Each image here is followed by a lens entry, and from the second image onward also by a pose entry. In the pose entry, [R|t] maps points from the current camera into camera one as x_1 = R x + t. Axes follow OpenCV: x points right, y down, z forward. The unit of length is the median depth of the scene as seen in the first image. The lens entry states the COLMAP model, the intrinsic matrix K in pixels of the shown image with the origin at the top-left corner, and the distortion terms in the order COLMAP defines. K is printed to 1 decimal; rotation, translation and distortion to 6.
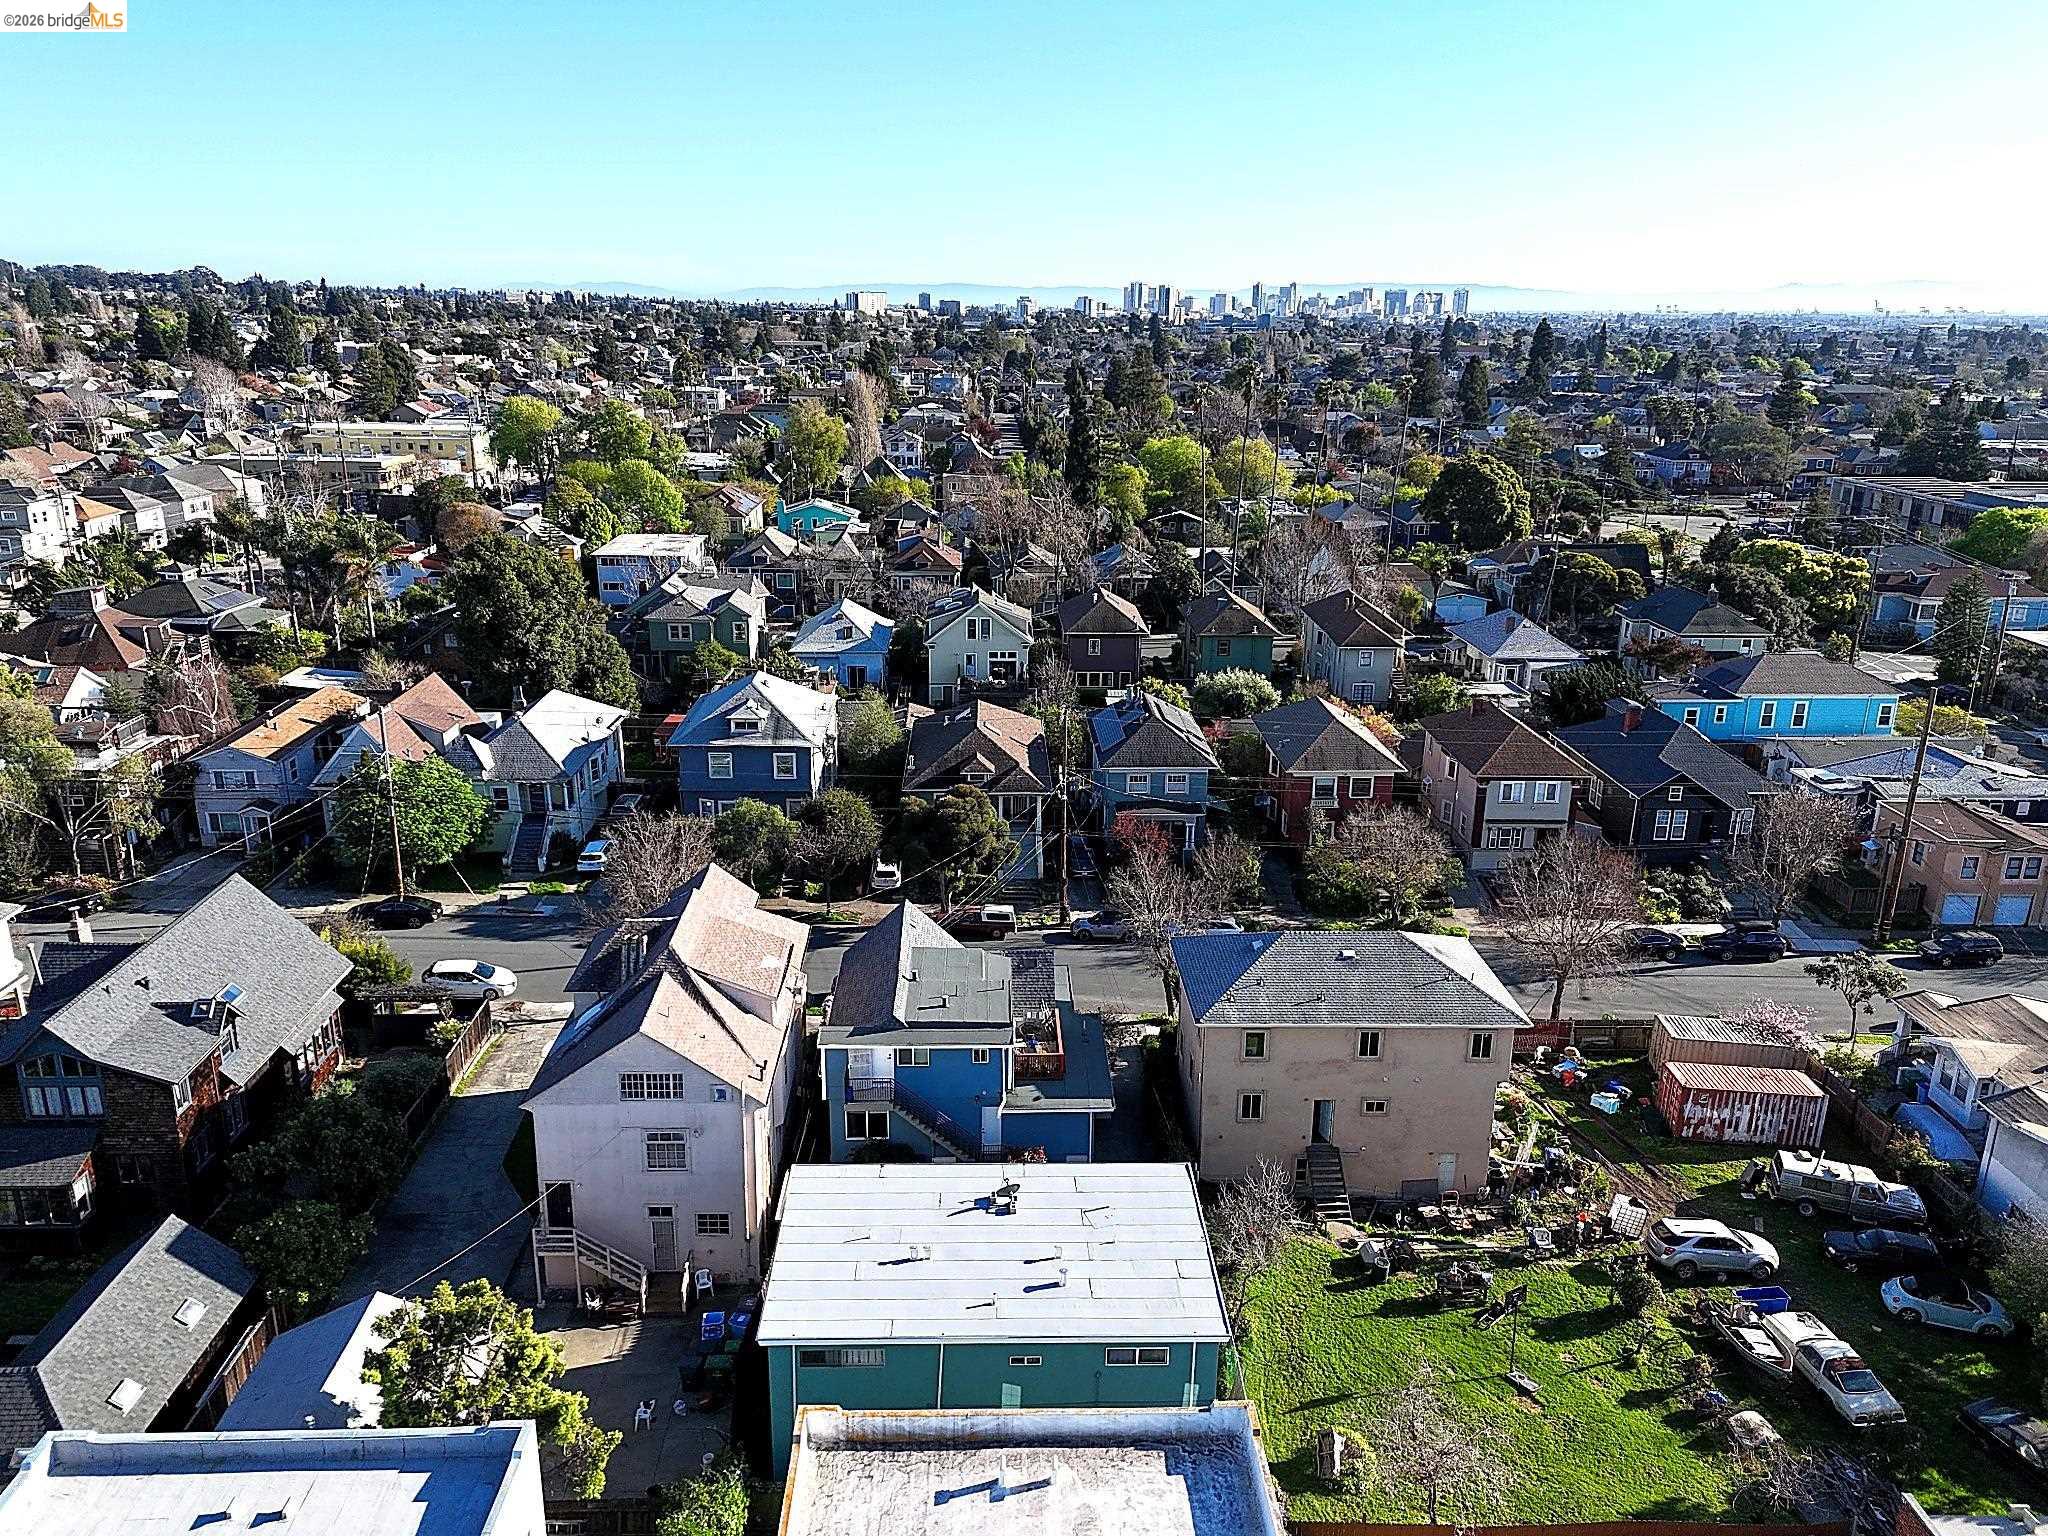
lens RADIAL K [[1574.0, 0, 1026.8], [0, 1574.0, 768.2], [0, 0, 1]] dist [0.030813, -0.002873]
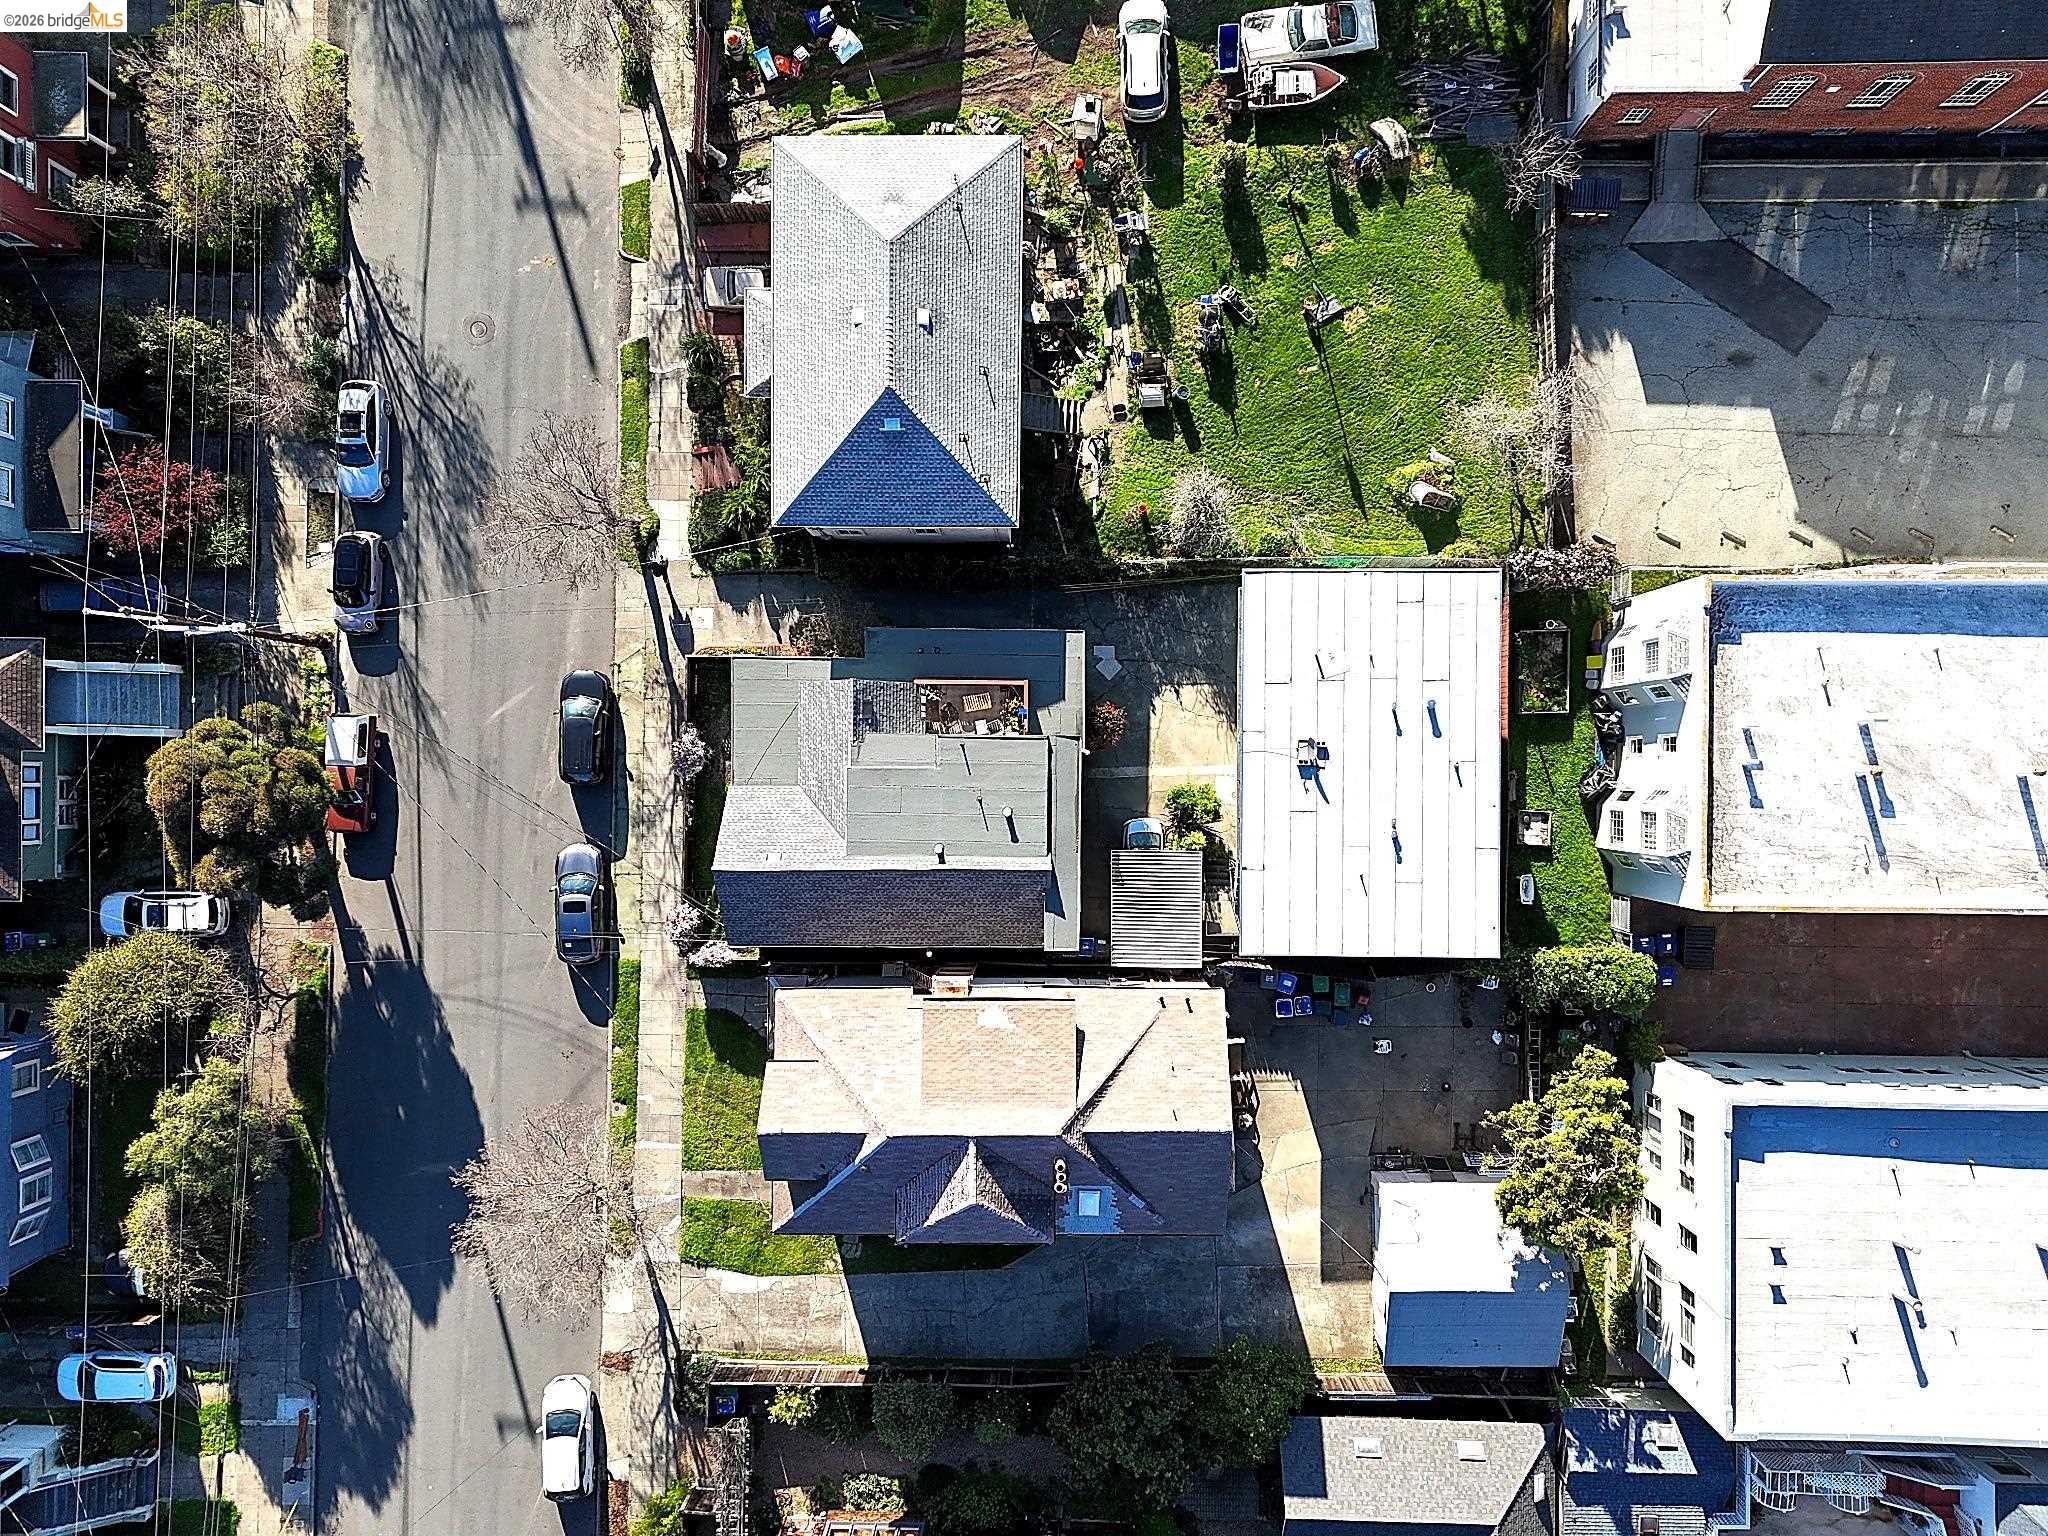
lens RADIAL K [[1574.0, 0, 1023.9], [0, 1574.0, 778.2], [0, 0, 1]] dist [0.030813, -0.002873]
pose [[0.035917, -0.999258, -0.013919, -0.022113], [0.289138, -0.002941, 0.957283, -0.734158], [-0.956613, -0.038408, 0.288818, 0.798232]]
